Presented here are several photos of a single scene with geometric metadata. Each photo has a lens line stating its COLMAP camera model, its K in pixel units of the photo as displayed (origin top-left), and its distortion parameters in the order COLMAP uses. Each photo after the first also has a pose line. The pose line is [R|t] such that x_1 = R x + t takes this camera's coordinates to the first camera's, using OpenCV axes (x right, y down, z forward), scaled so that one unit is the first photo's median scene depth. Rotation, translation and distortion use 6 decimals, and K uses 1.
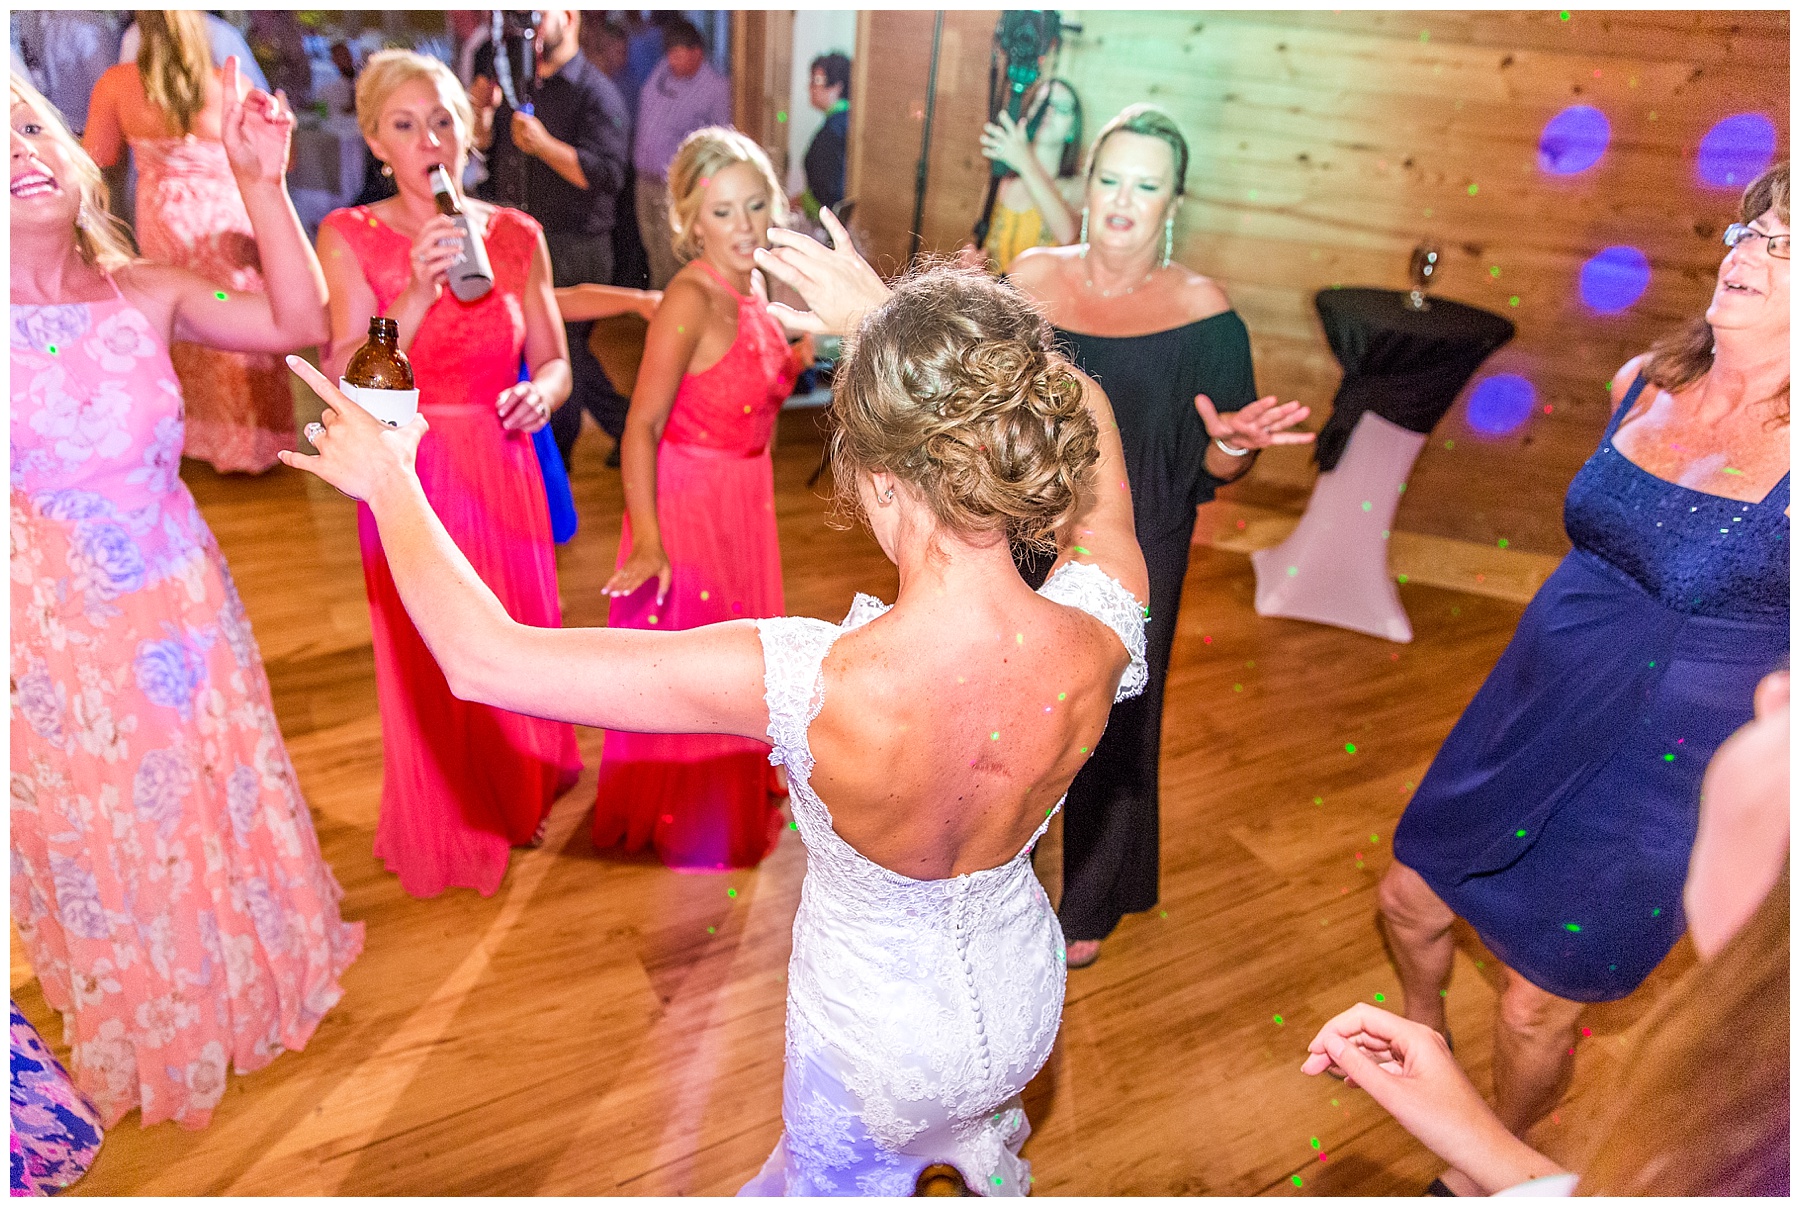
lens RADIAL K [[1162.8, 0, 887.3], [0, 1162.8, 605.1], [0, 0, 1]] dist [0.004771, -0.000265]
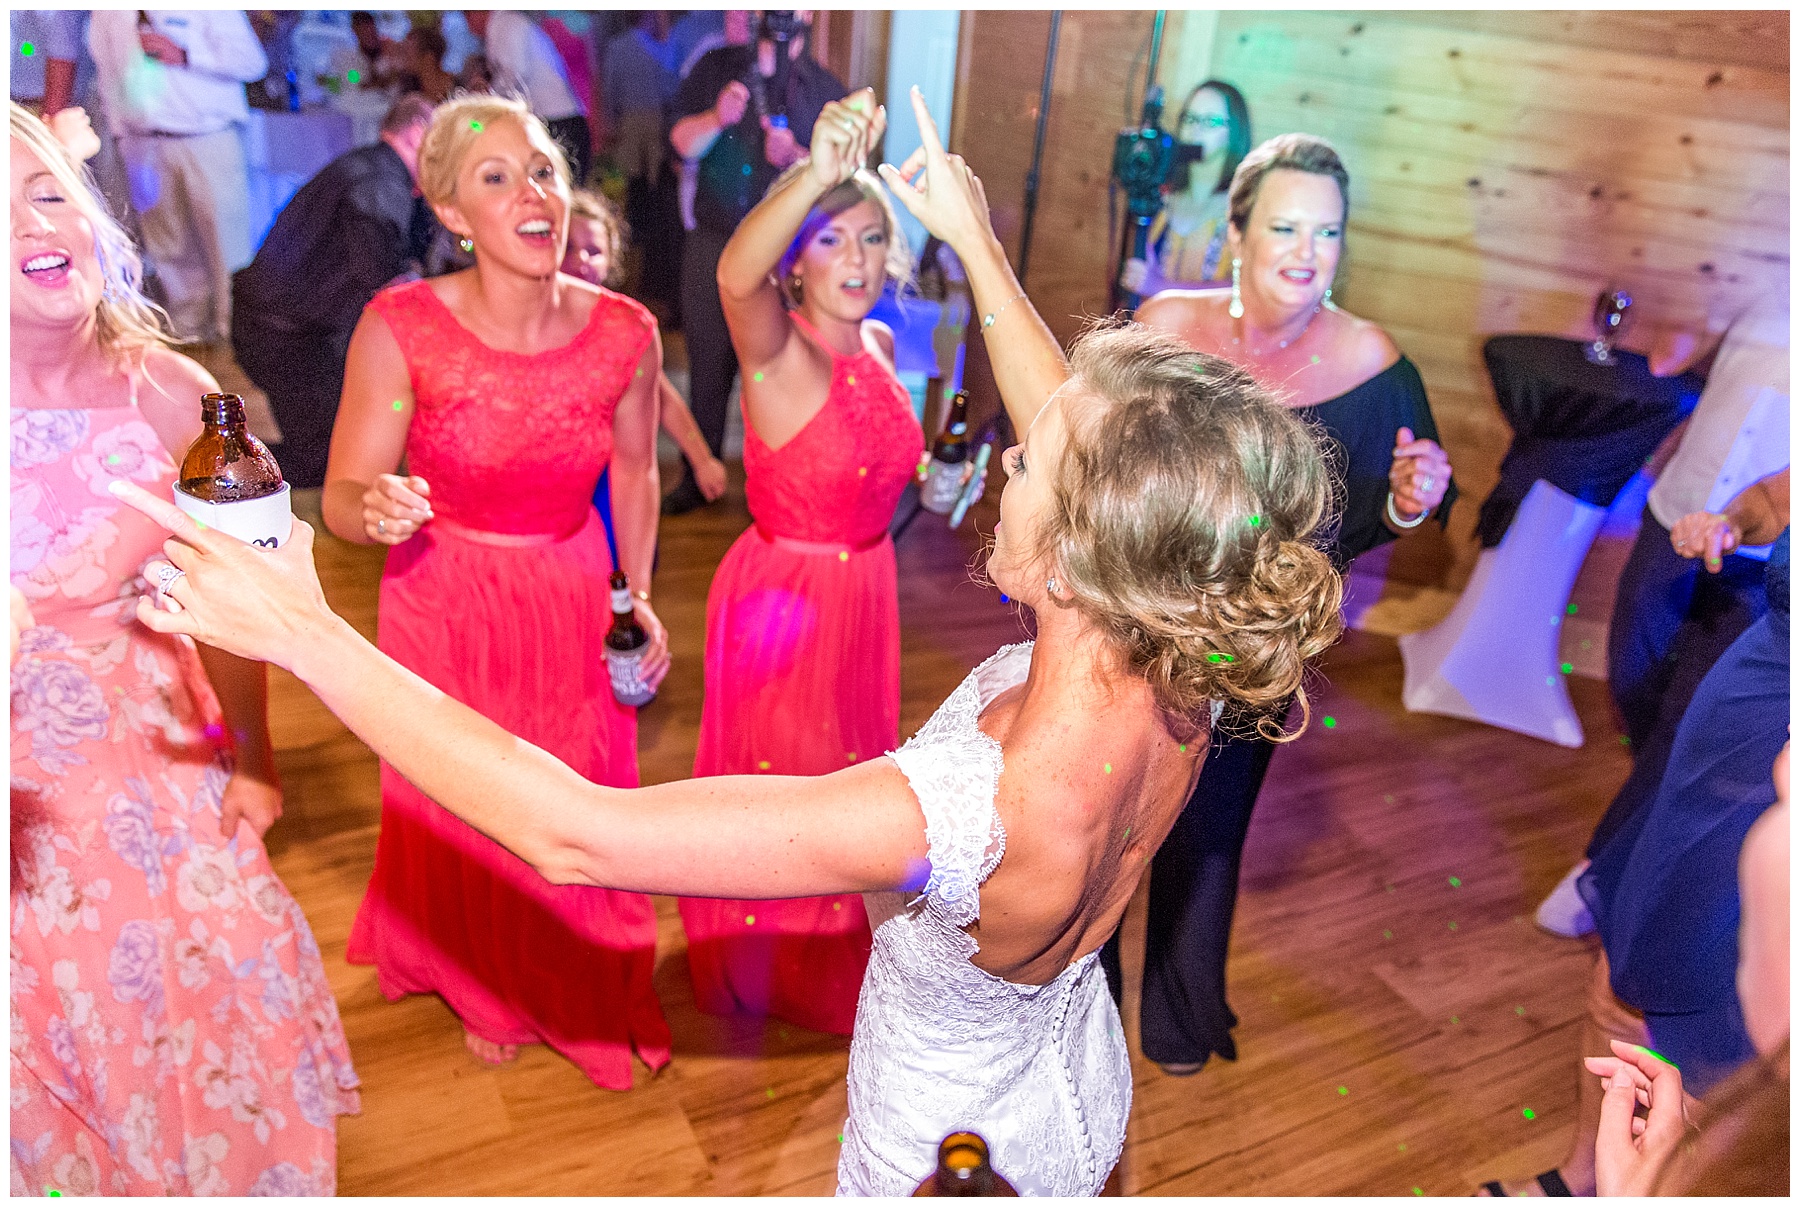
lens RADIAL K [[1221.3, 0, 905.7], [0, 1221.3, 596.4], [0, 0, 1]] dist [0.015089, -0.002502]
pose [[0.999422, 0.033272, 0.006907, -0.061497], [-0.033257, 0.999444, -0.002225, -0.062480], [-0.006977, 0.001994, 0.999974, 0.094680]]
